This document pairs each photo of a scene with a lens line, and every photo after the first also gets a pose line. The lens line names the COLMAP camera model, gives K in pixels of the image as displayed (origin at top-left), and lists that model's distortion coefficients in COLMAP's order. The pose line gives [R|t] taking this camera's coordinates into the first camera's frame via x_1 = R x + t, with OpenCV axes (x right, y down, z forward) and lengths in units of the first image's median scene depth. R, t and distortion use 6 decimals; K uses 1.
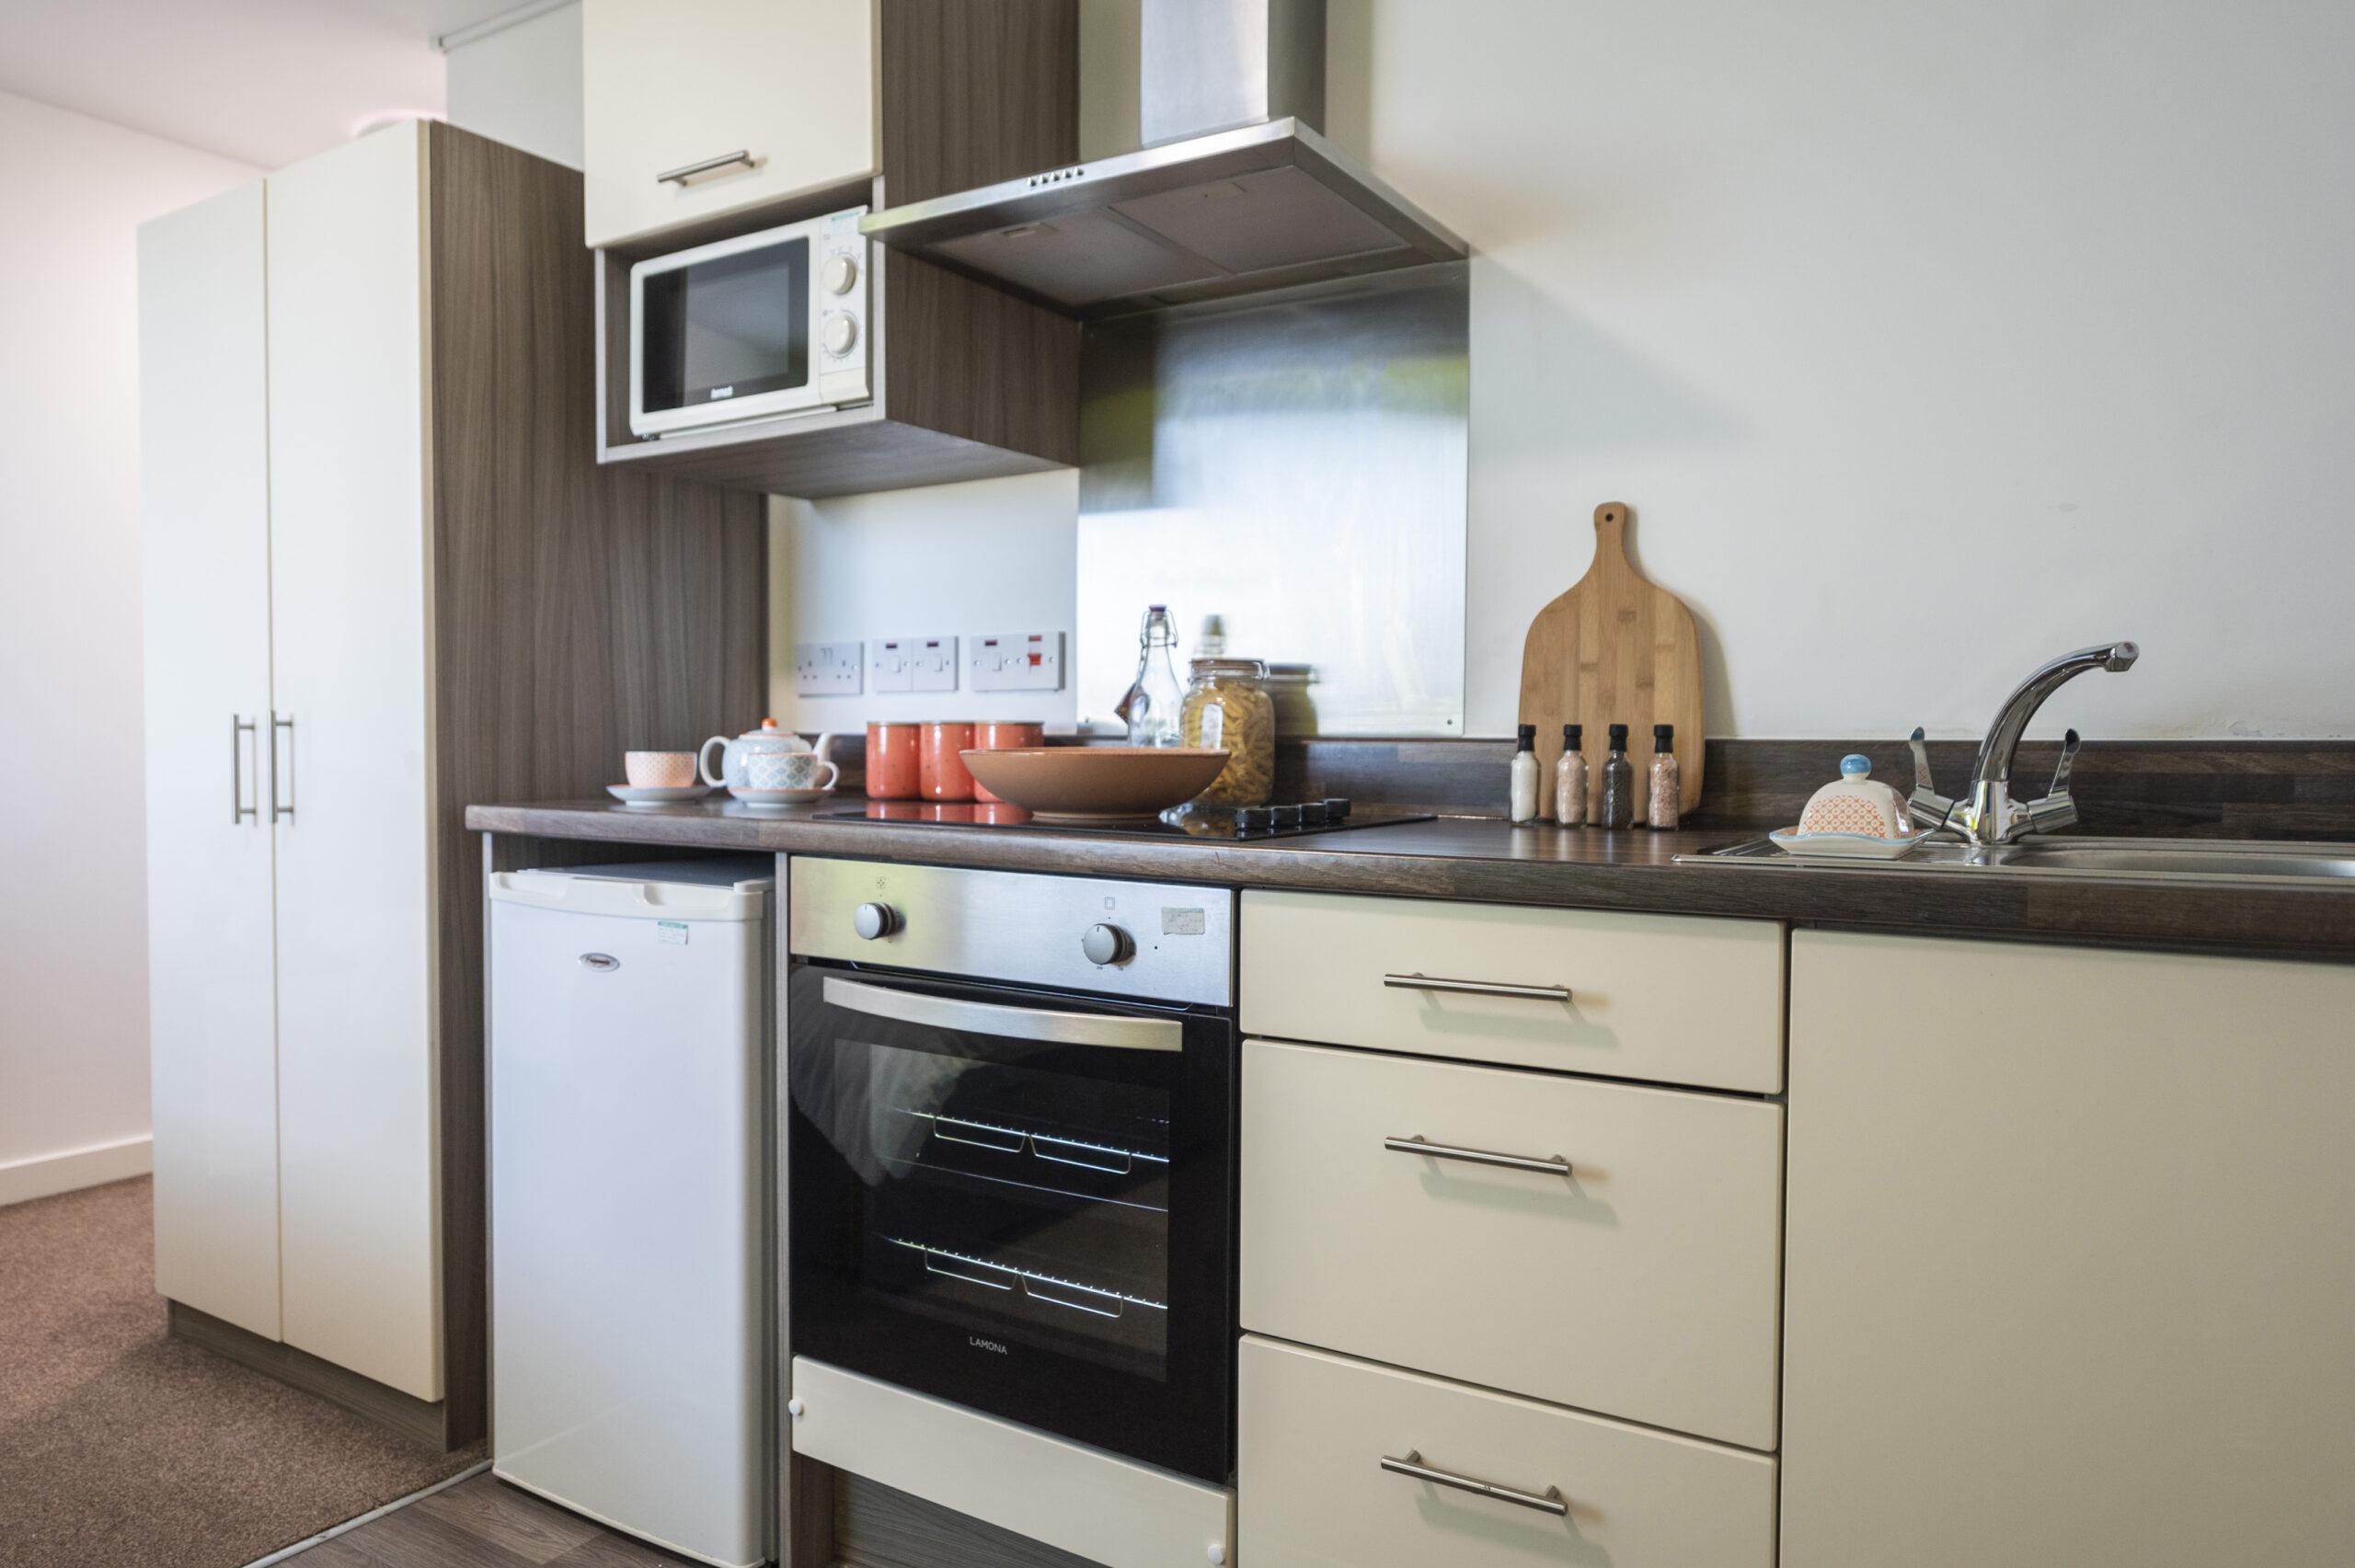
lens RADIAL K [[1561.3, 0, 1177.5], [0, 1561.3, 784.0], [0, 0, 1]] dist [0.003728, 0.001194]
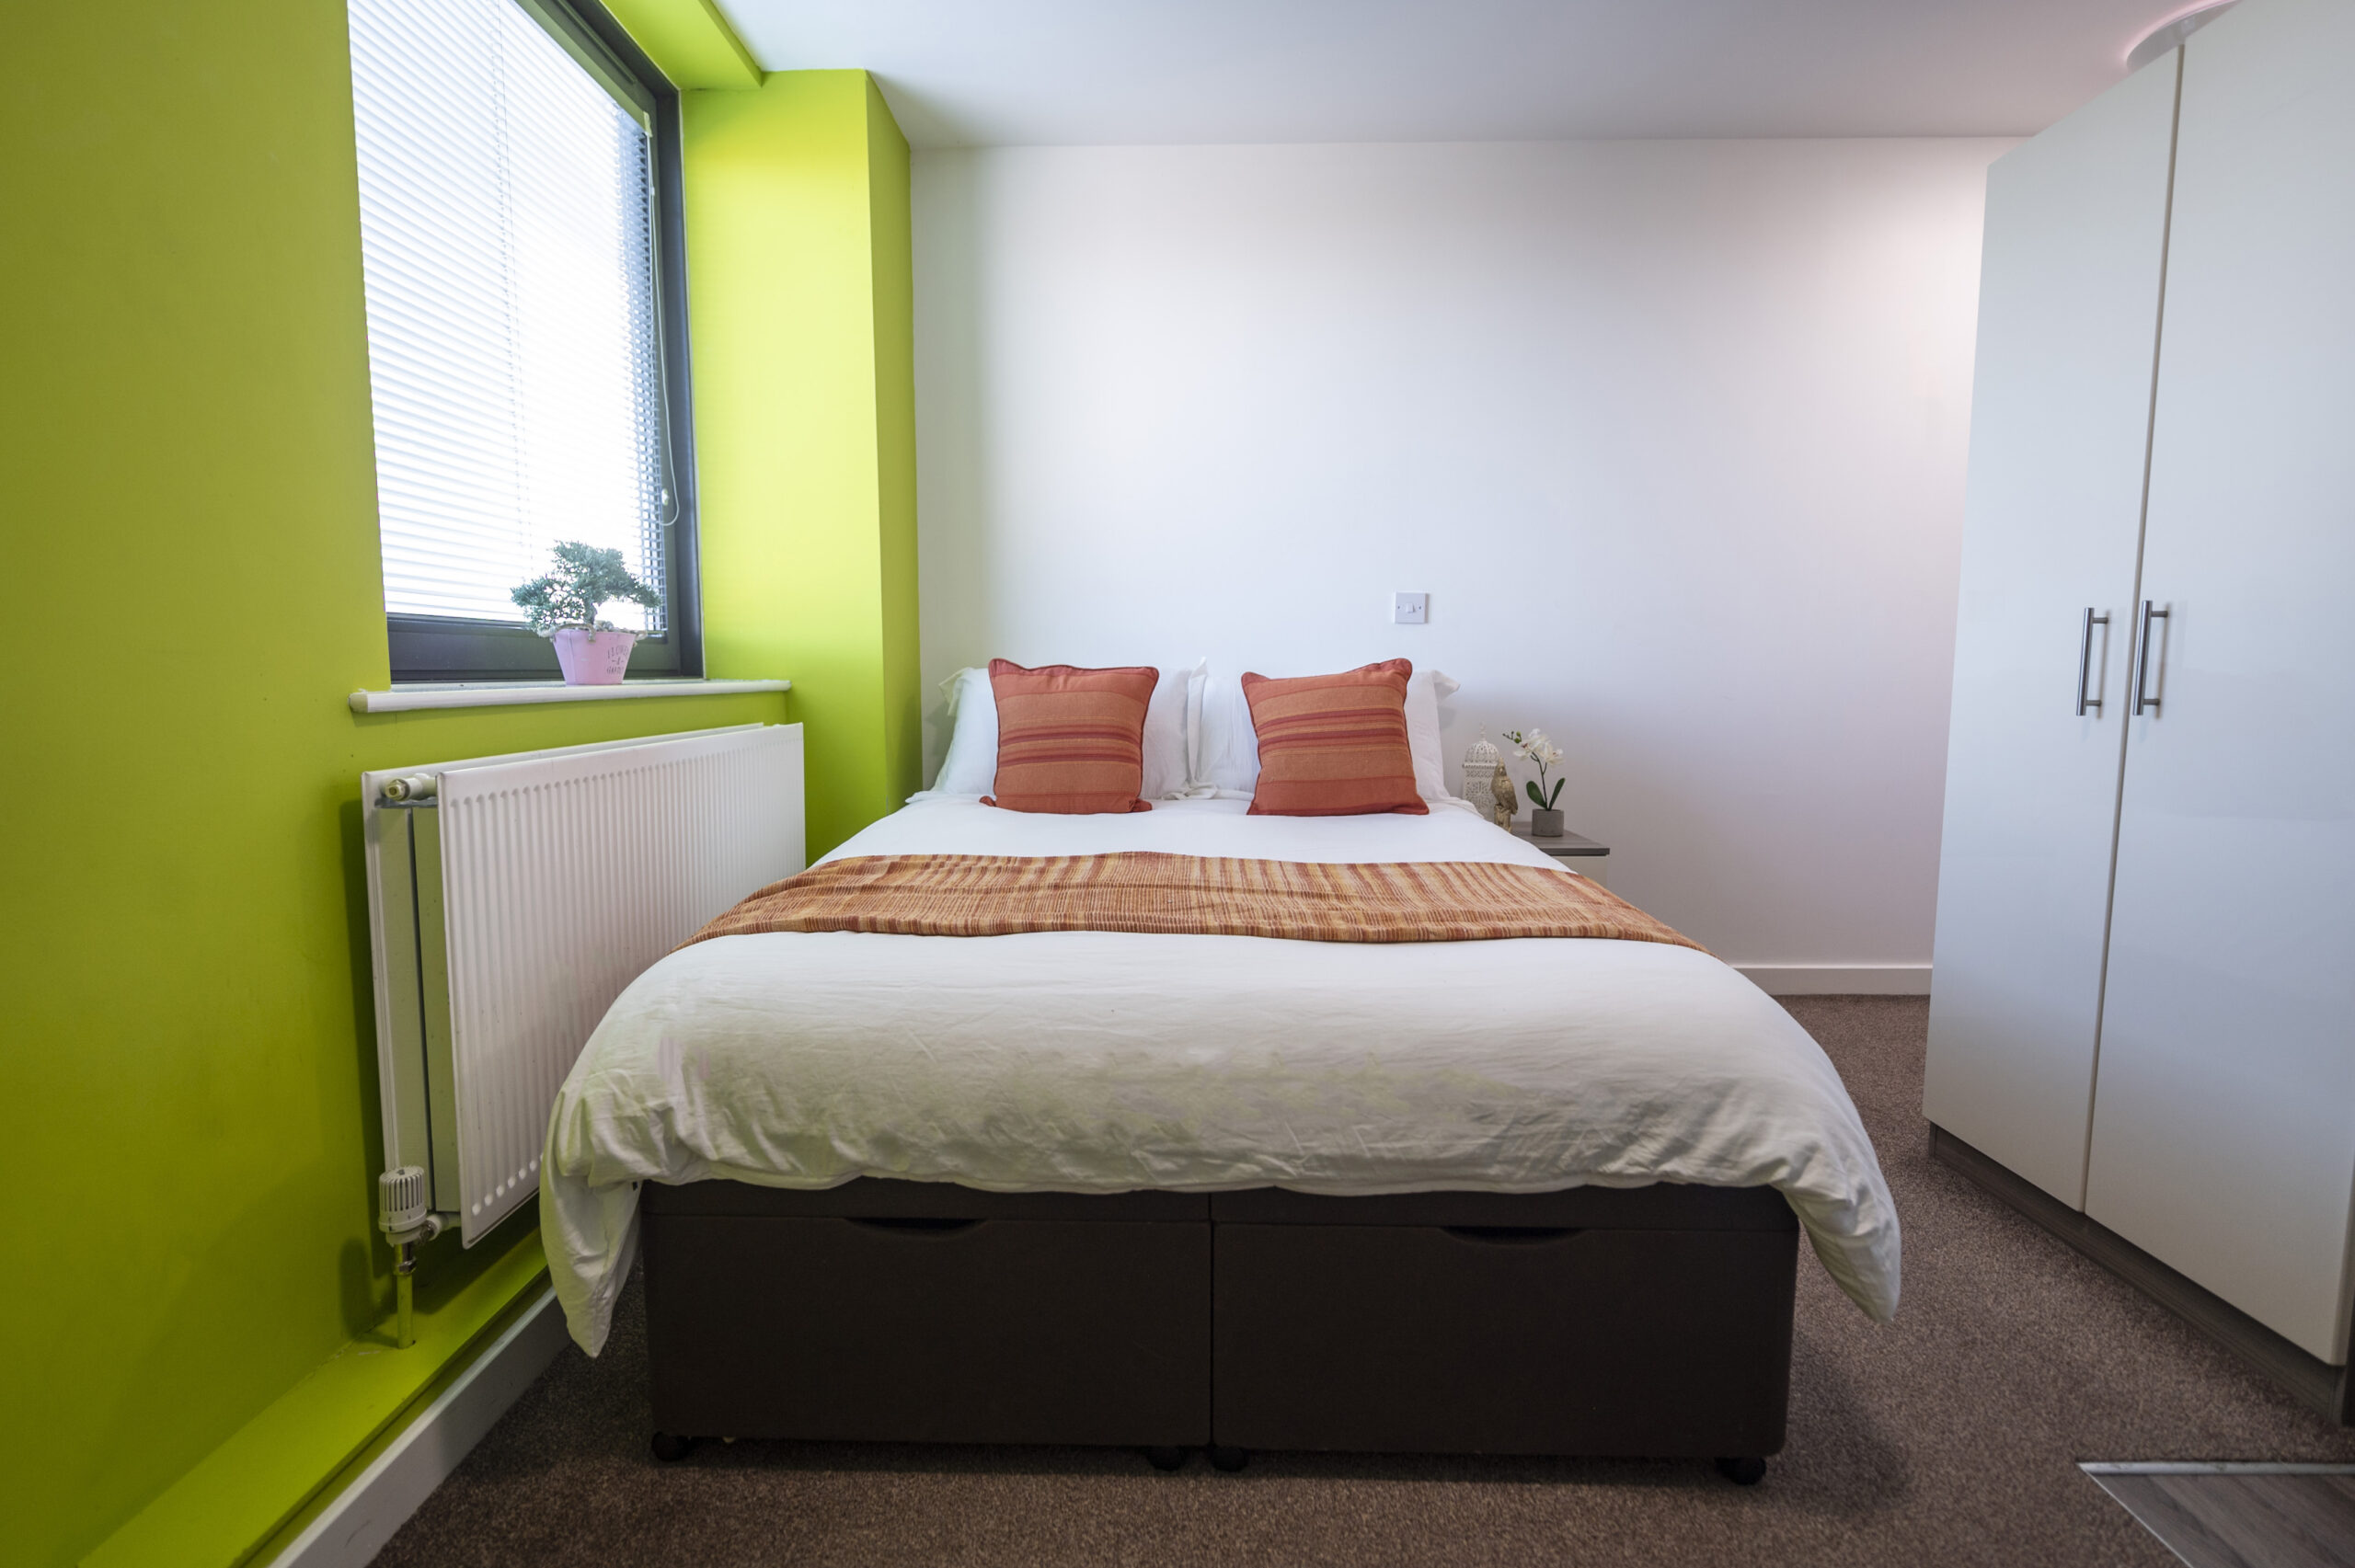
lens RADIAL K [[1173.9, 0, 1177.5], [0, 1173.9, 784.0], [0, 0, 1]] dist [-0.016375, 0.000051]
pose [[0.517050, 0.078155, -0.852380, -0.315744], [-0.017725, 0.996587, 0.080625, 0.024379], [0.855772, -0.026579, 0.516671, 0.114768]]
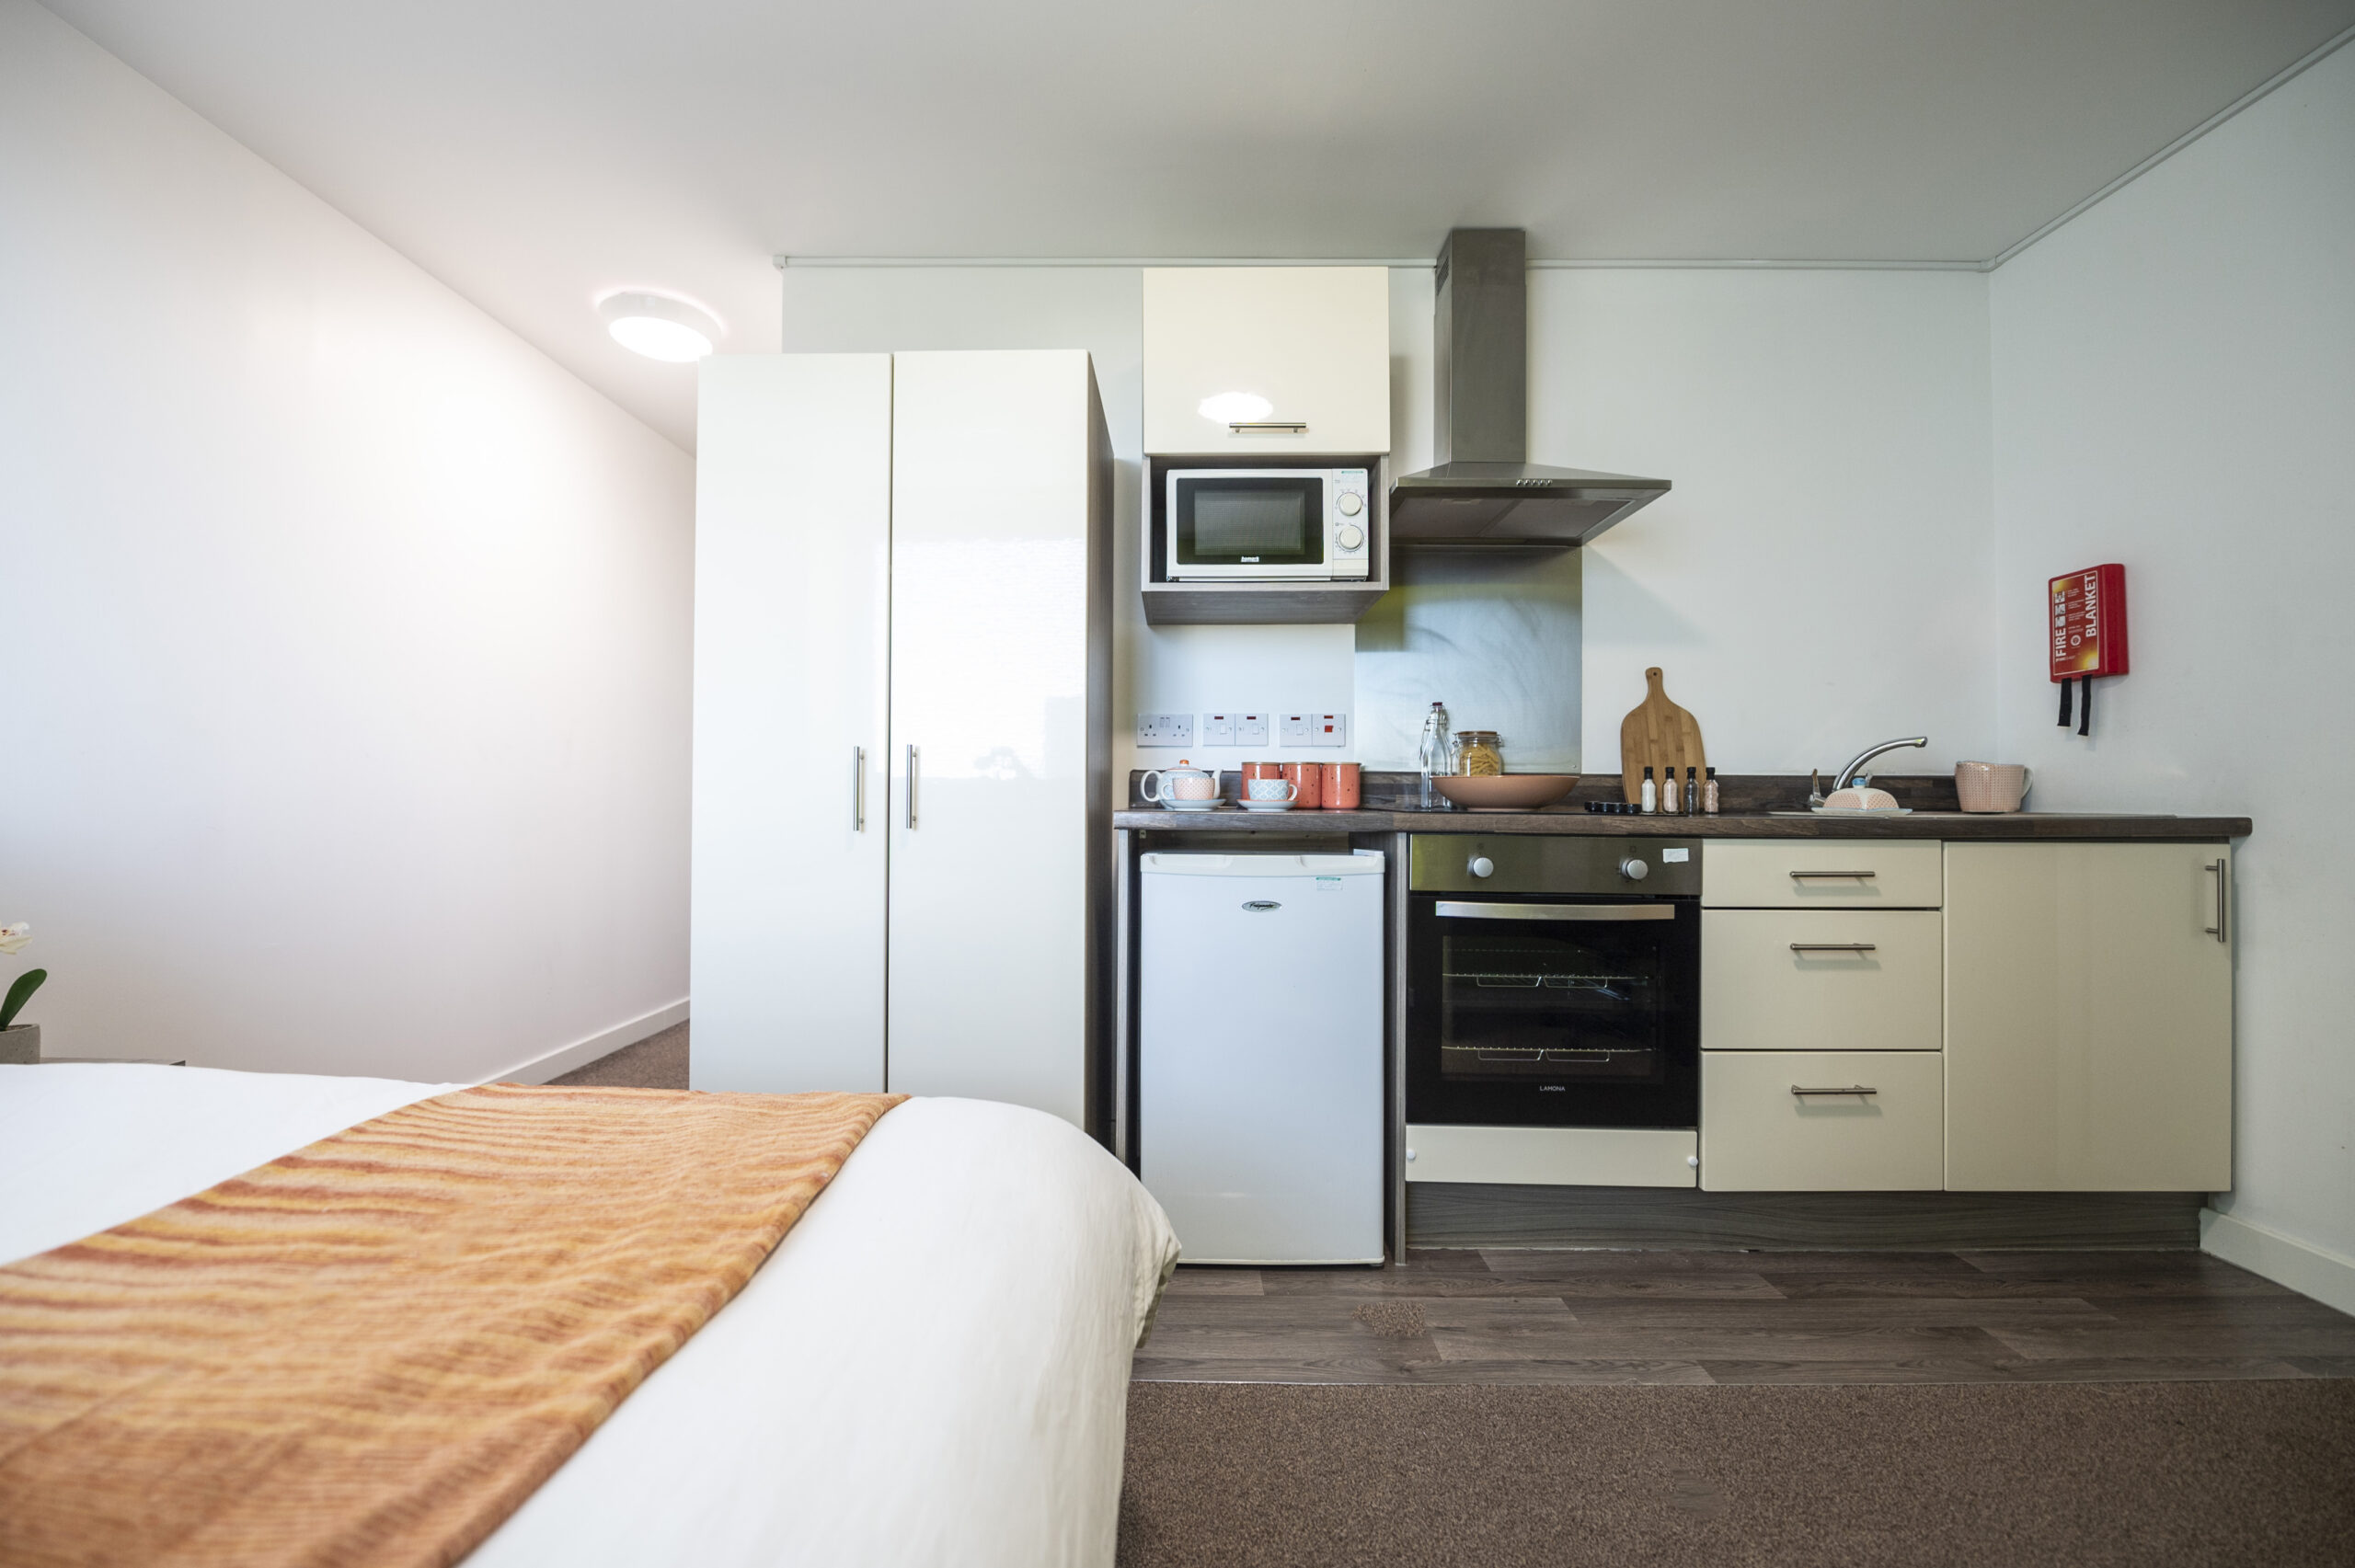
lens RADIAL K [[959.1, 0, 1177.5], [0, 959.1, 784.0], [0, 0, 1]] dist [-0.011925, -0.000018]
pose [[0.849984, 0.008015, 0.526747, -0.994139], [0.013564, 0.999220, -0.037090, 0.025096], [-0.526633, 0.038671, 0.849213, 0.215375]]
